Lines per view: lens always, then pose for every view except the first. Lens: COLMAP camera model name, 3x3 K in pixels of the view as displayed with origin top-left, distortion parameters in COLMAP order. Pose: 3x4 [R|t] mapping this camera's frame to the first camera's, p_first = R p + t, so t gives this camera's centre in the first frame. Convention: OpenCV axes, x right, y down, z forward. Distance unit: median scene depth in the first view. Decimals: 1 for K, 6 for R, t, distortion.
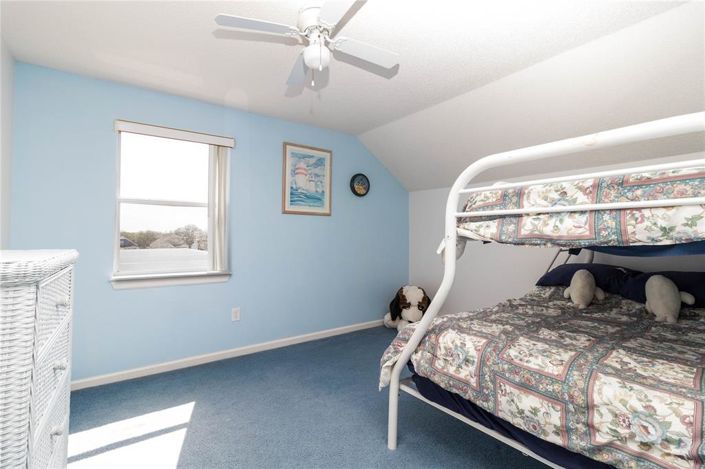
lens RADIAL K [[323.8, 0, 348.2], [0, 323.8, 223.1], [0, 0, 1]] dist [-0.000168, 0.000005]
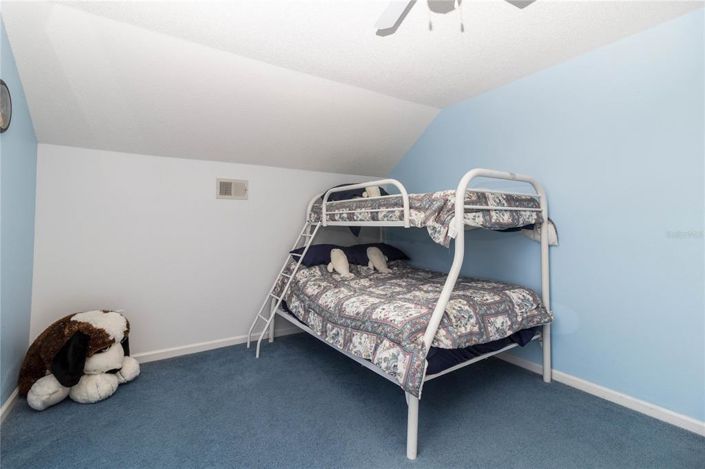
lens RADIAL K [[323.8, 0, 348.2], [0, 323.8, 223.1], [0, 0, 1]] dist [-0.000168, 0.000005]
pose [[0.057568, 0.008599, 0.998305, -1.033134], [-0.032335, 0.999454, -0.006744, 0.067538], [-0.997818, -0.031892, 0.057814, 1.491941]]
